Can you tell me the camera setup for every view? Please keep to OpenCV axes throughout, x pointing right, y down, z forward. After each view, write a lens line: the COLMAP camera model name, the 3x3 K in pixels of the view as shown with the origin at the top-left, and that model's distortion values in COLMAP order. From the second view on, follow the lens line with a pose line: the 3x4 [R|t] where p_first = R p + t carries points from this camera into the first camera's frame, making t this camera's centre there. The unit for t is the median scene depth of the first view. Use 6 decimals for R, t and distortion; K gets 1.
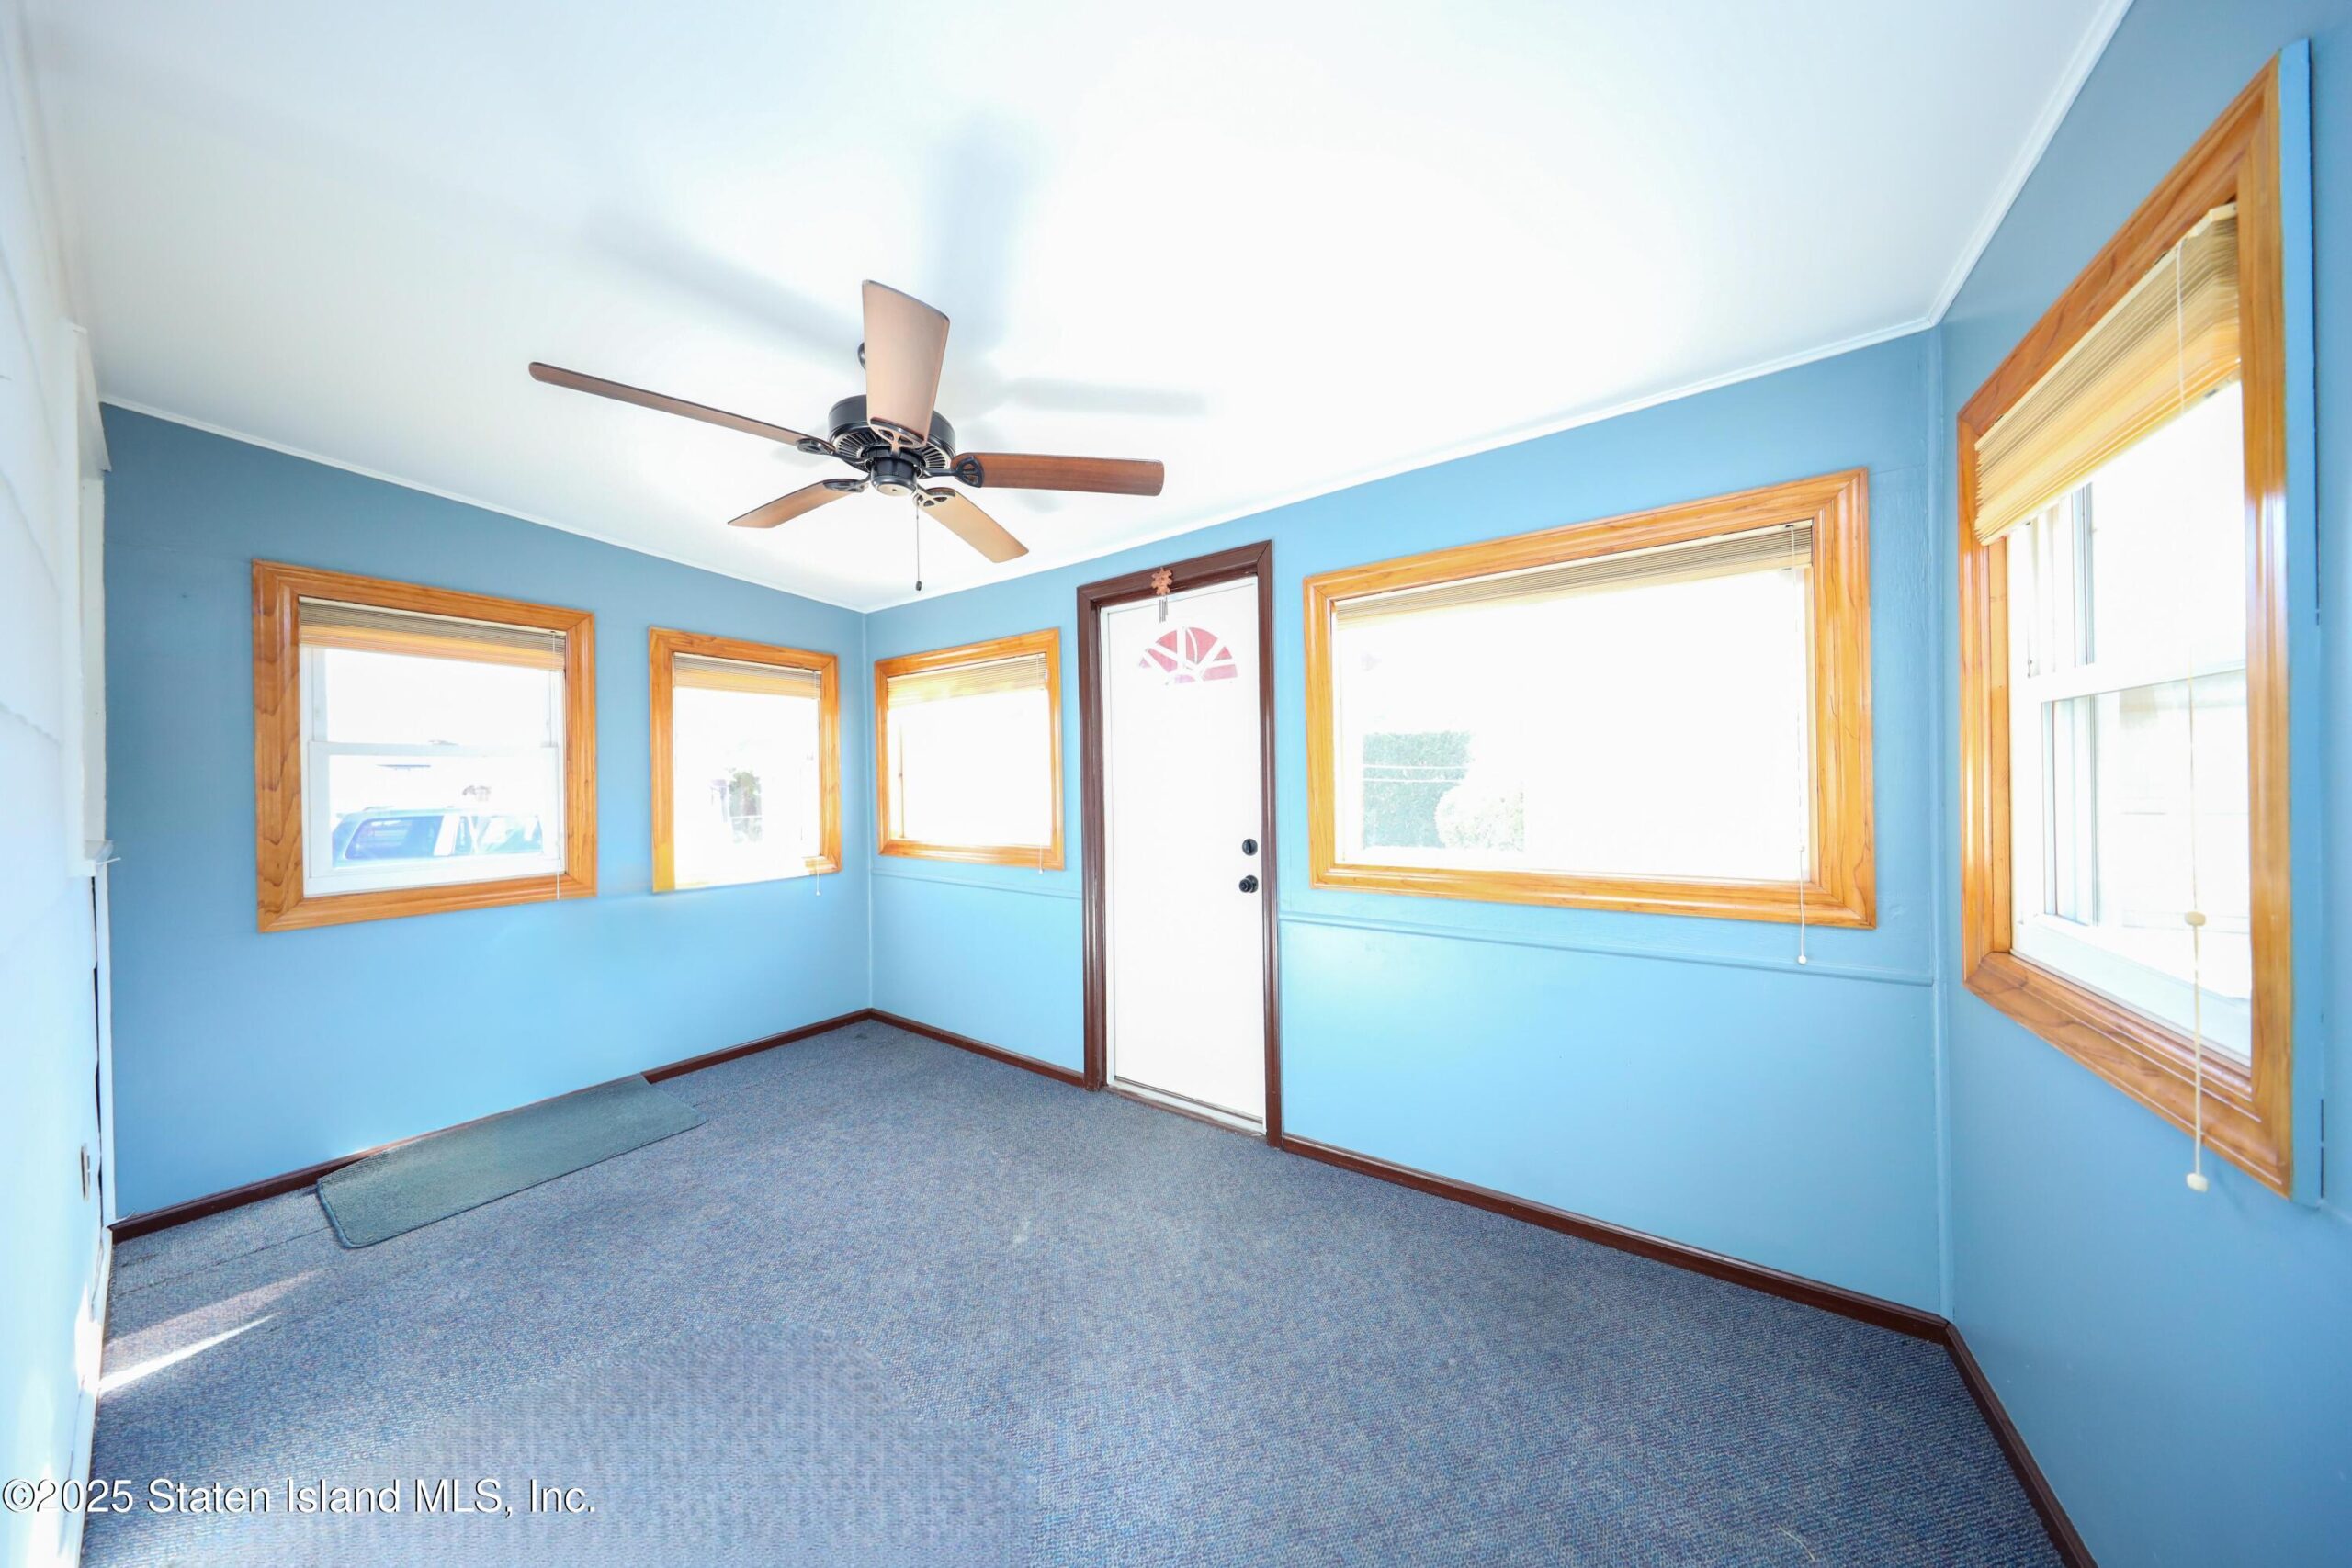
lens RADIAL K [[682.1, 0, 1154.6], [0, 682.1, 777.8], [0, 0, 1]] dist [-0.001811, -0.000079]
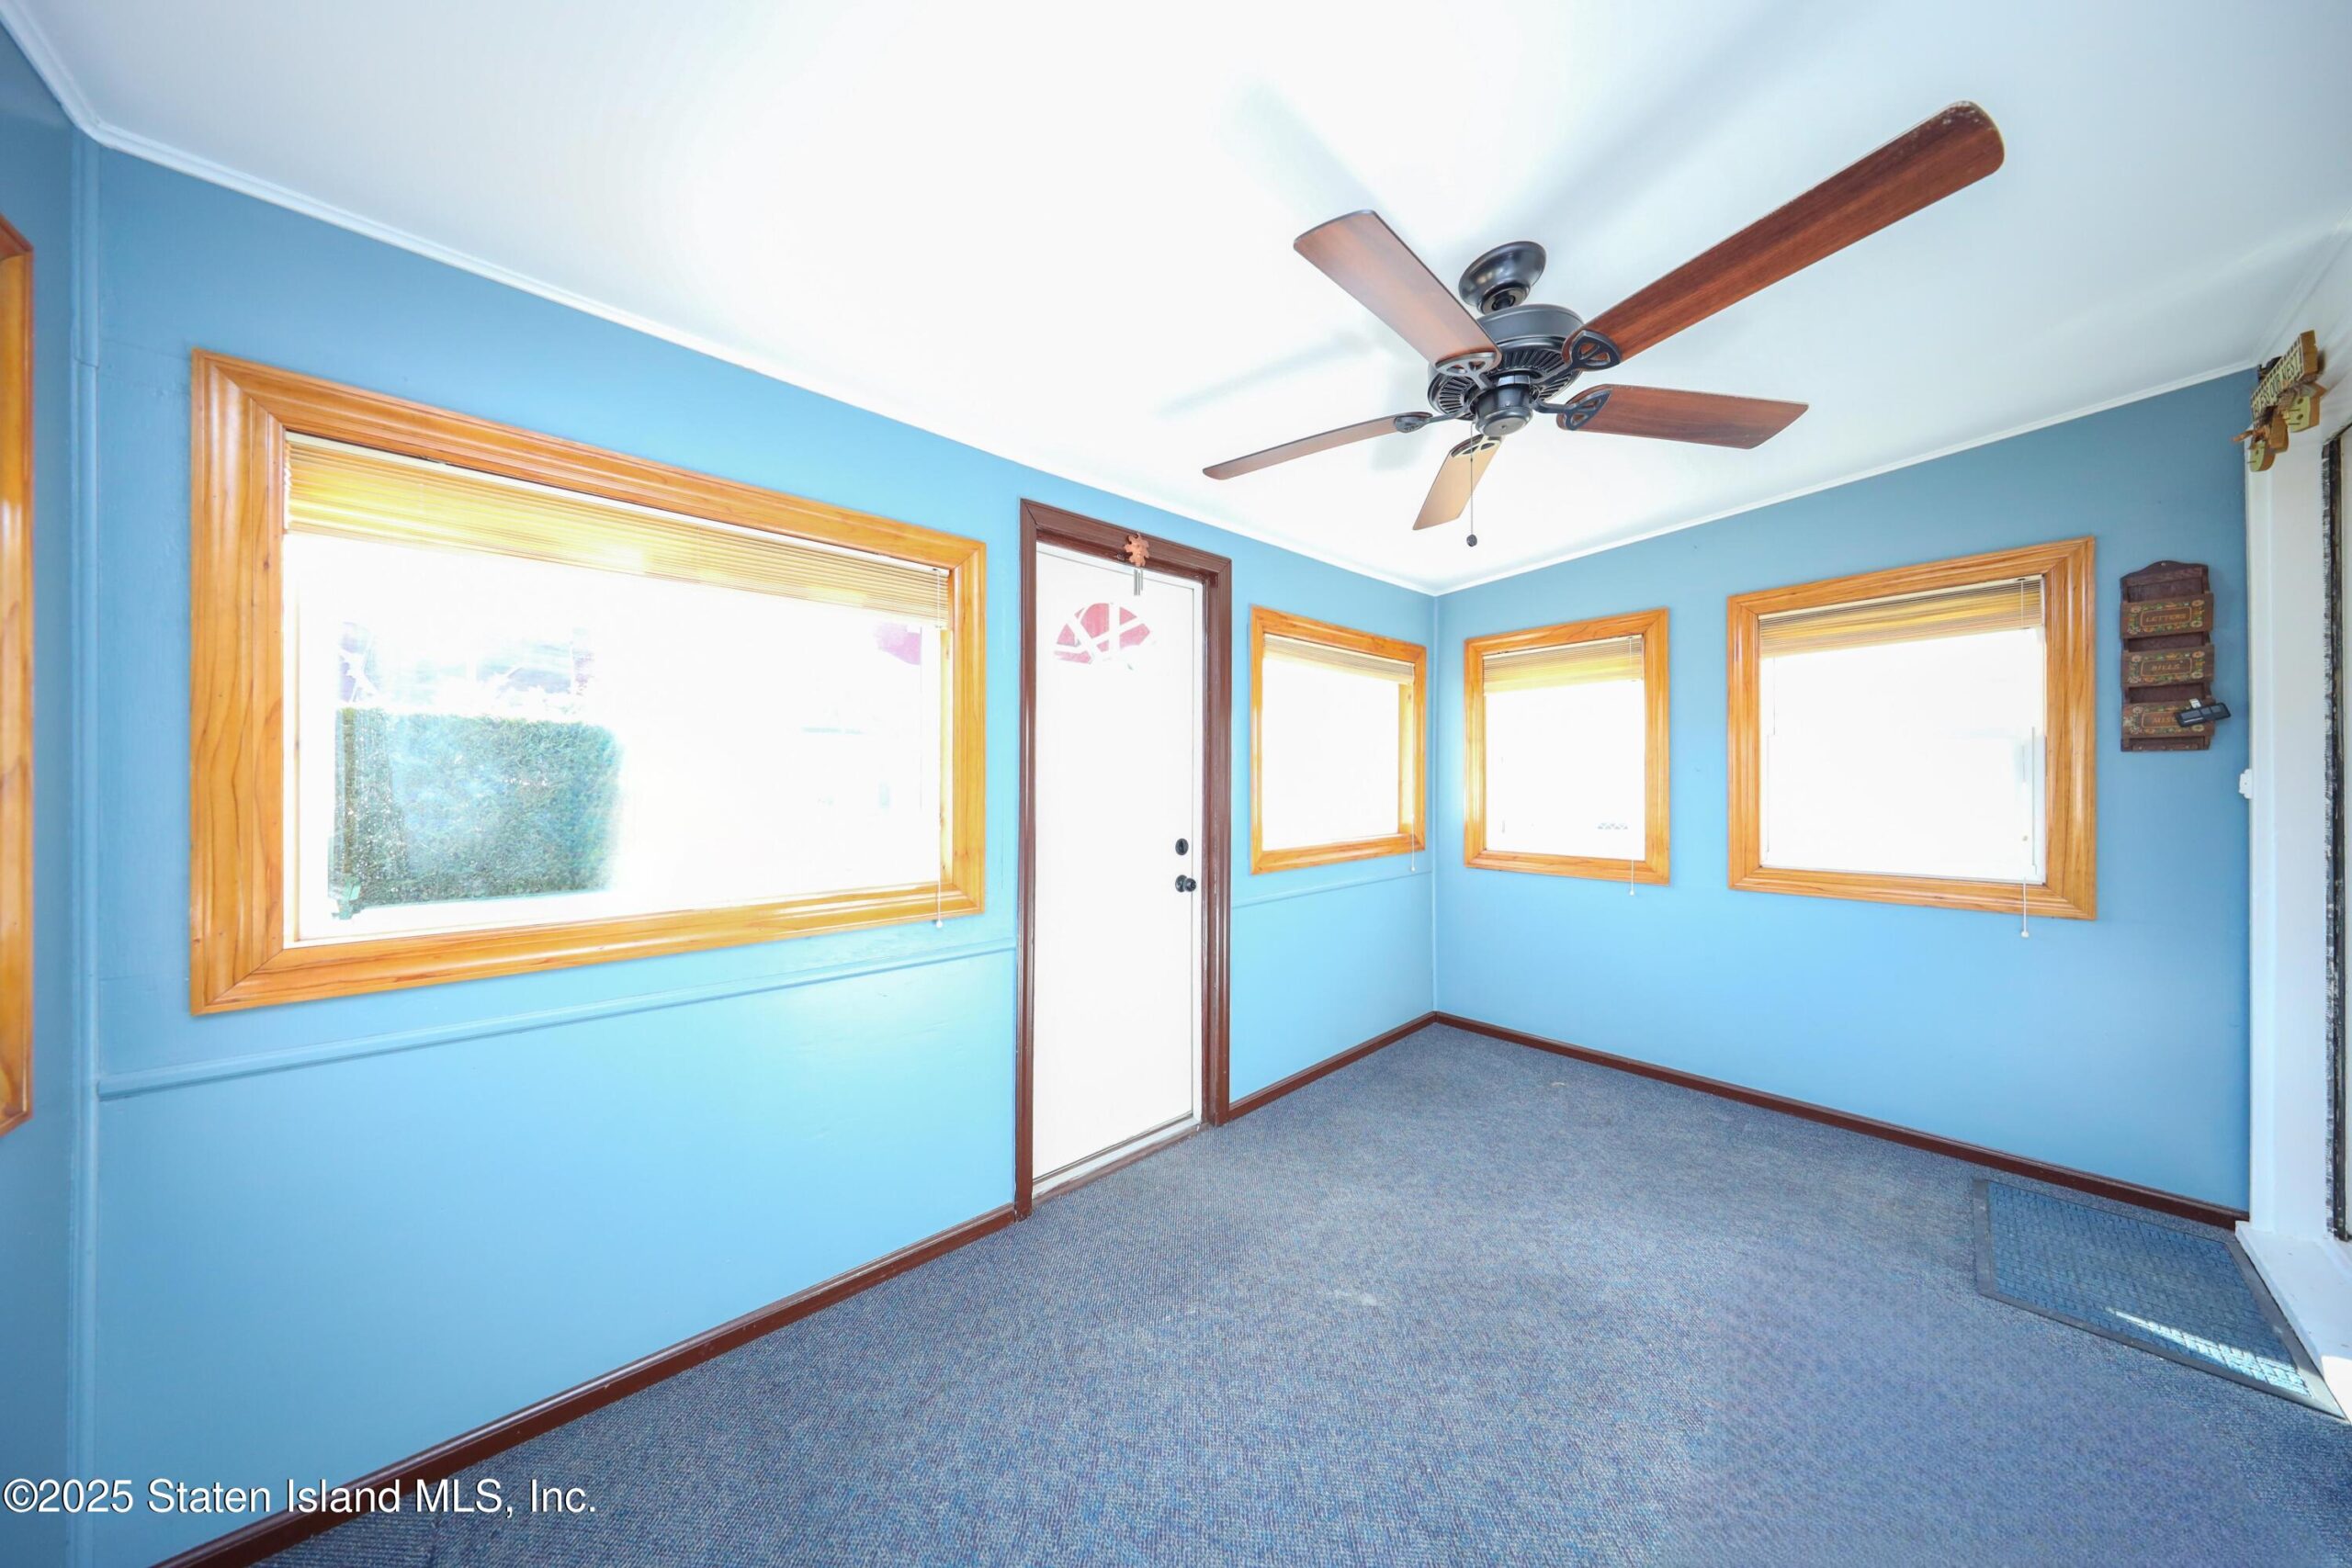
lens RADIAL K [[682.1, 0, 1154.6], [0, 682.1, 777.8], [0, 0, 1]] dist [-0.001811, -0.000079]
pose [[0.266136, 0.026281, 0.963577, -0.949783], [-0.009427, 0.999651, -0.024661, 0.028116], [-0.963889, -0.002521, 0.266291, 0.870921]]
